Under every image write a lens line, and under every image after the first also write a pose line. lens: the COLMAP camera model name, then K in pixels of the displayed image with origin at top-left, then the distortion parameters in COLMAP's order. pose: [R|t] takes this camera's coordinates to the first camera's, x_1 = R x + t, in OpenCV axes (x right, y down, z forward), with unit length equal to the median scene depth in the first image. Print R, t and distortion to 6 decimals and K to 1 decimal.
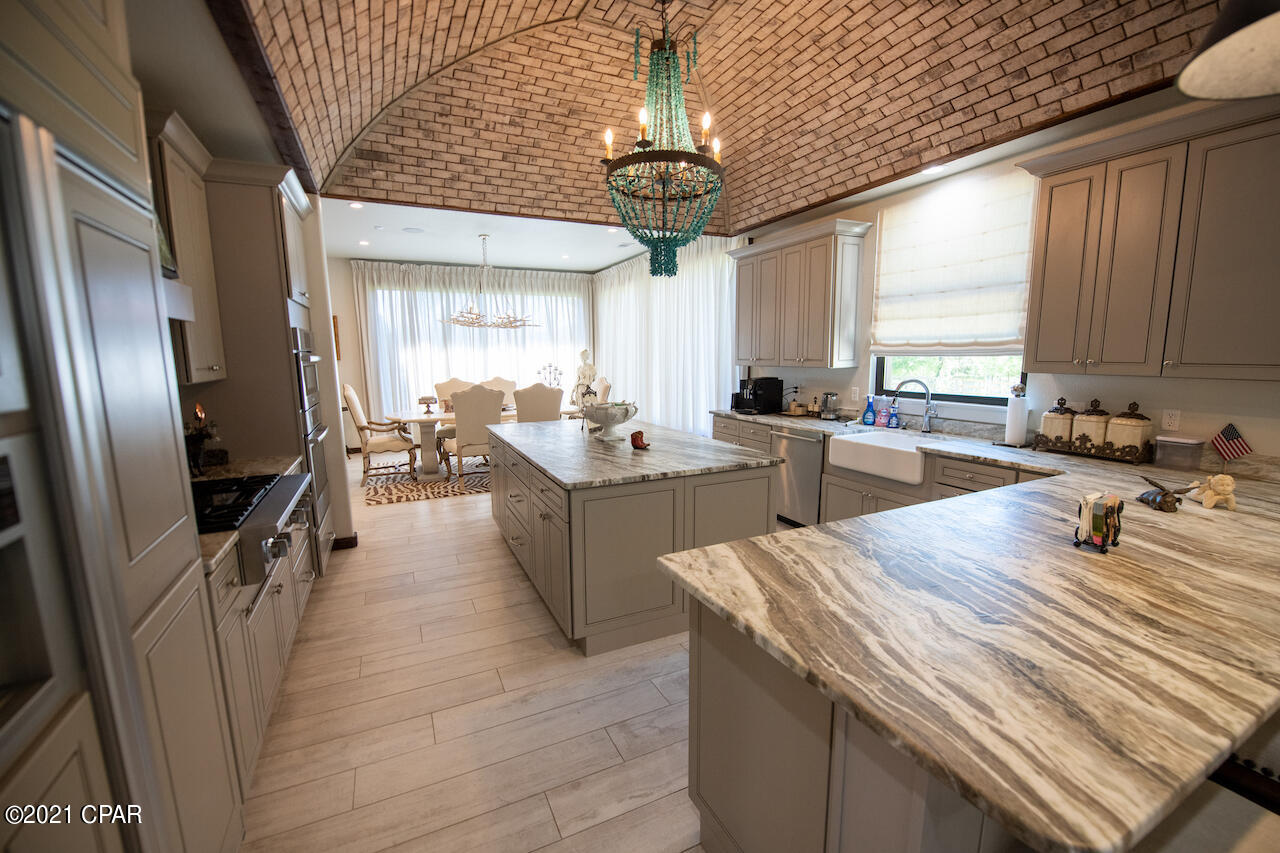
lens RADIAL K [[512.2, 0, 638.2], [0, 512.2, 429.3], [0, 0, 1]] dist [-0.017208, -0.001122]
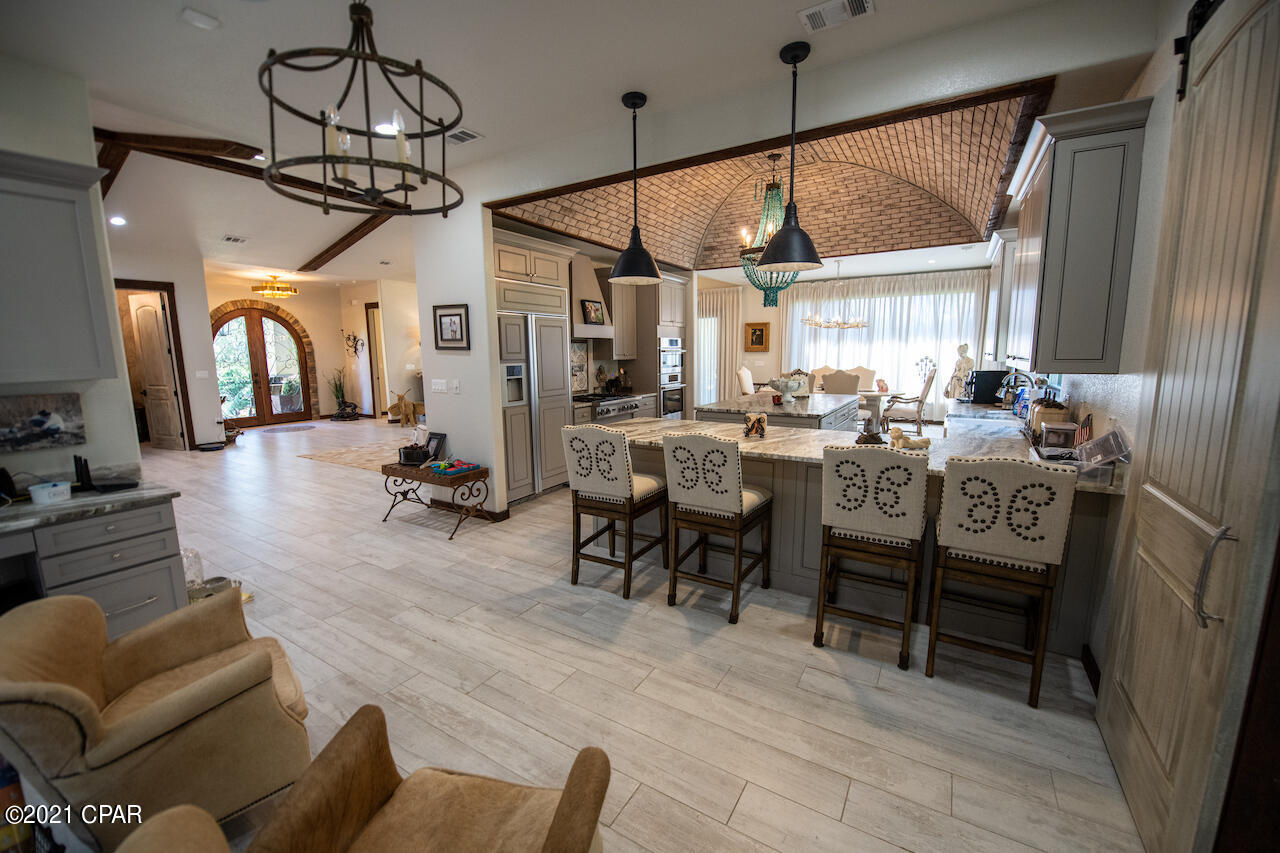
lens RADIAL K [[512.2, 0, 640.0], [0, 512.2, 427.2], [0, 0, 1]] dist [-0.017208, -0.001122]
pose [[0.537807, 0.130833, -0.832855, 0.498964], [-0.120209, 0.989692, 0.077846, 0.013859], [0.834454, 0.058251, 0.547990, -0.131641]]
